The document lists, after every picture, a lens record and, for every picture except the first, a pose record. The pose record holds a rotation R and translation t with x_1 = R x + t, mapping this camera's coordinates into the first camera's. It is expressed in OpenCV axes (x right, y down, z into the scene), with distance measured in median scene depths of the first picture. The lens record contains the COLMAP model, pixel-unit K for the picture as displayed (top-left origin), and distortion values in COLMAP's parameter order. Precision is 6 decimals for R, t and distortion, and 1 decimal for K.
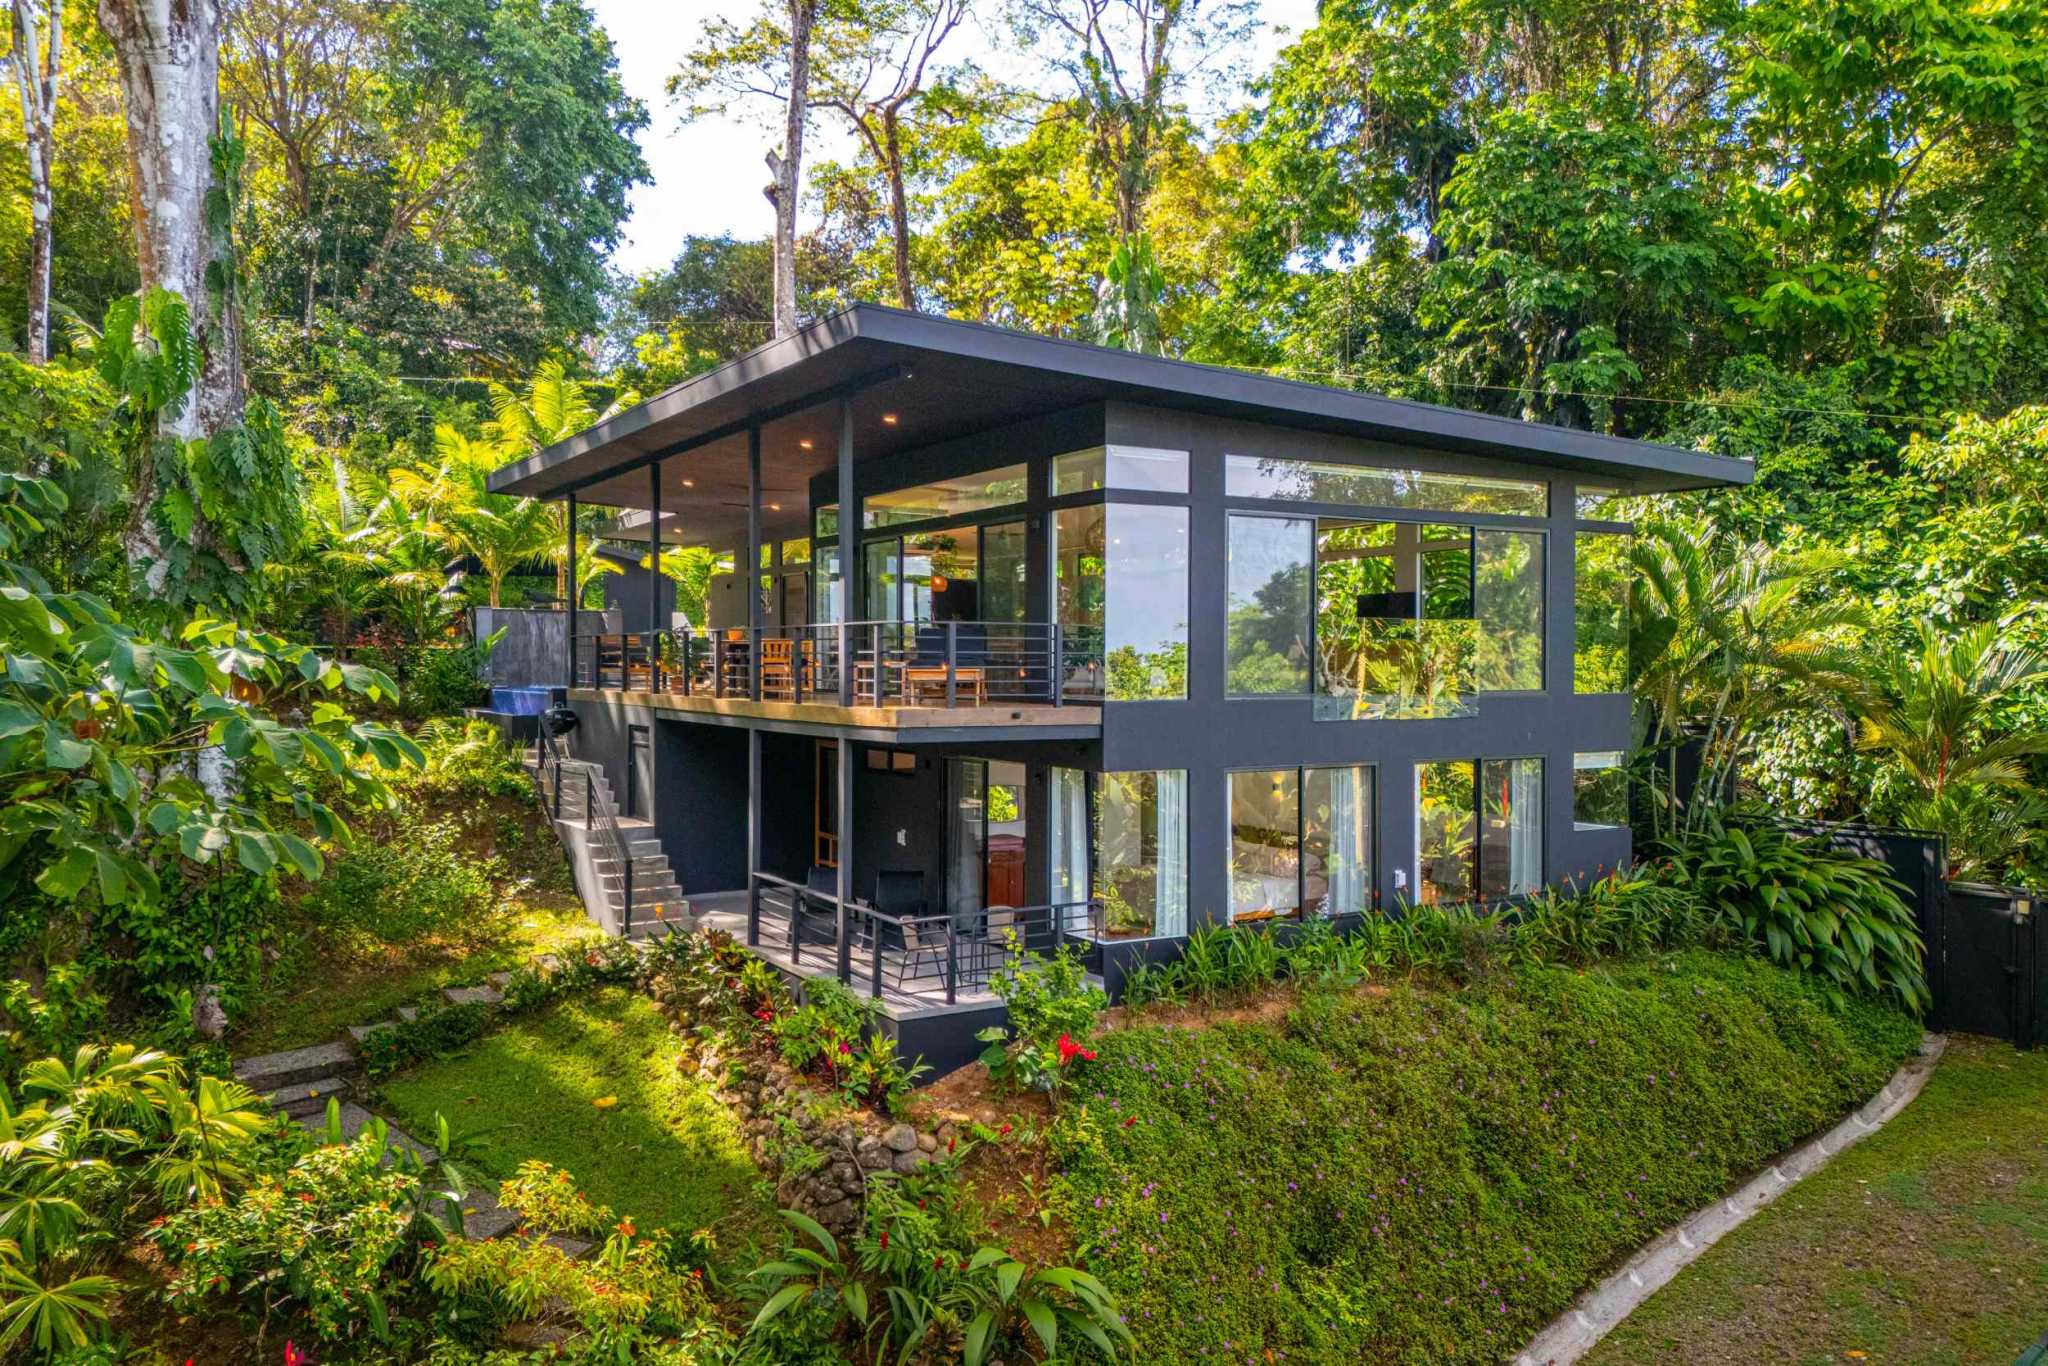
lens RADIAL K [[1505.0, 0, 1026.8], [0, 1505.0, 676.6], [0, 0, 1]] dist [0.060823, -0.041202]
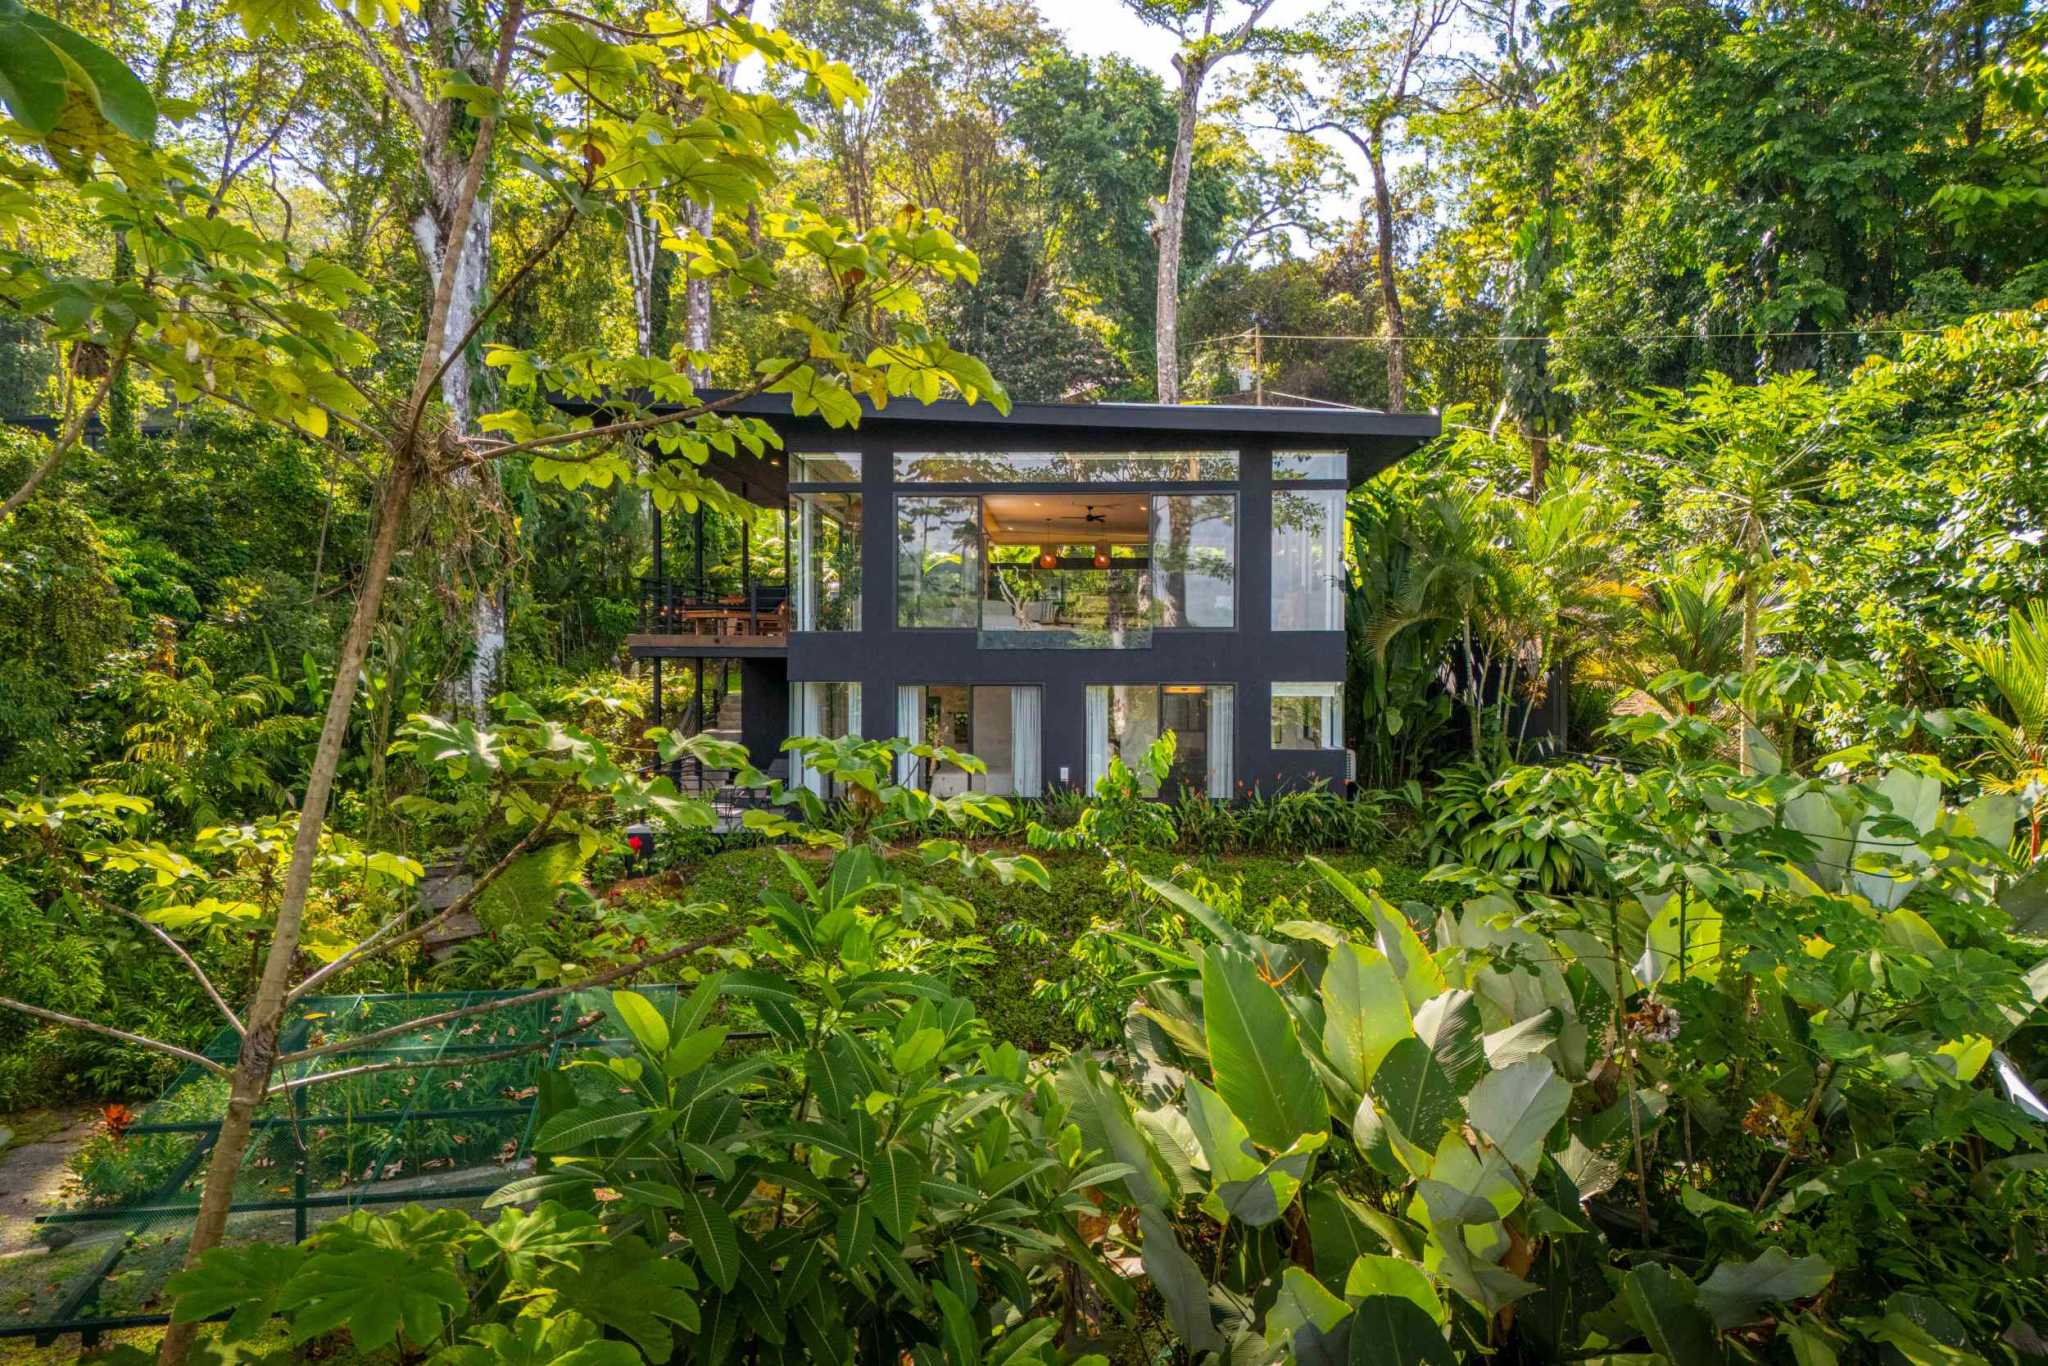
lens RADIAL K [[1505.0, 0, 1020.8], [0, 1505.0, 677.0], [0, 0, 1]] dist [0.060823, -0.041202]
pose [[0.835637, 0.004754, -0.549262, 0.879680], [-0.005378, 0.999985, 0.000472, 0.049299], [0.549256, 0.002559, 0.835650, -0.066212]]
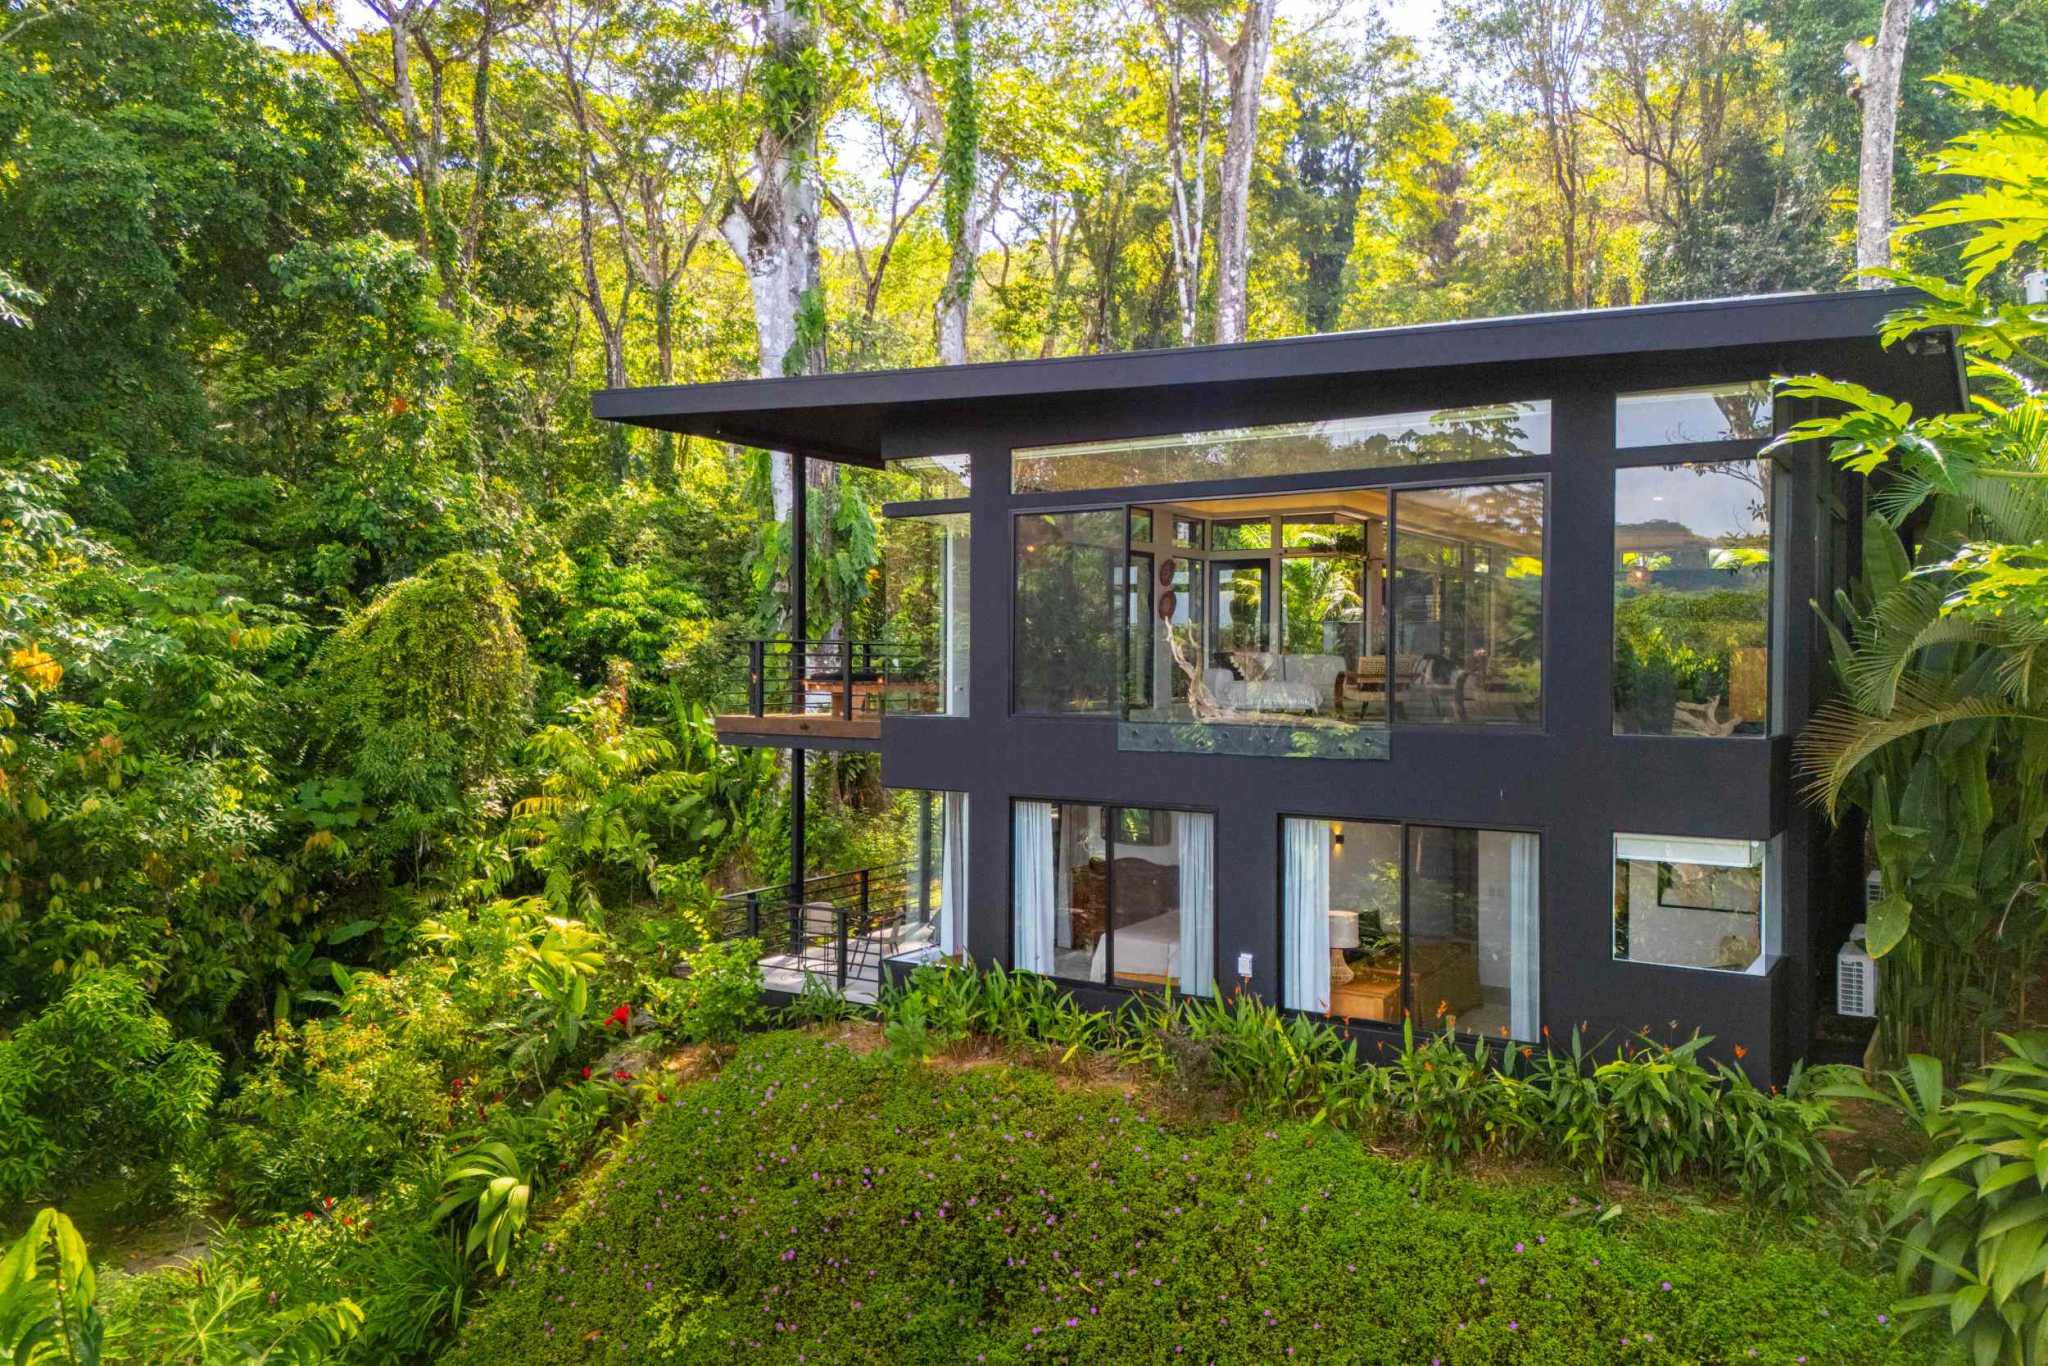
lens RADIAL K [[1505.0, 0, 1019.9], [0, 1505.0, 684.4], [0, 0, 1]] dist [0.060823, -0.041202]
pose [[0.442235, 0.012533, -0.896812, 0.848693], [-0.011808, 0.999897, 0.008151, -0.012434], [0.896821, 0.006985, 0.442338, 0.545475]]
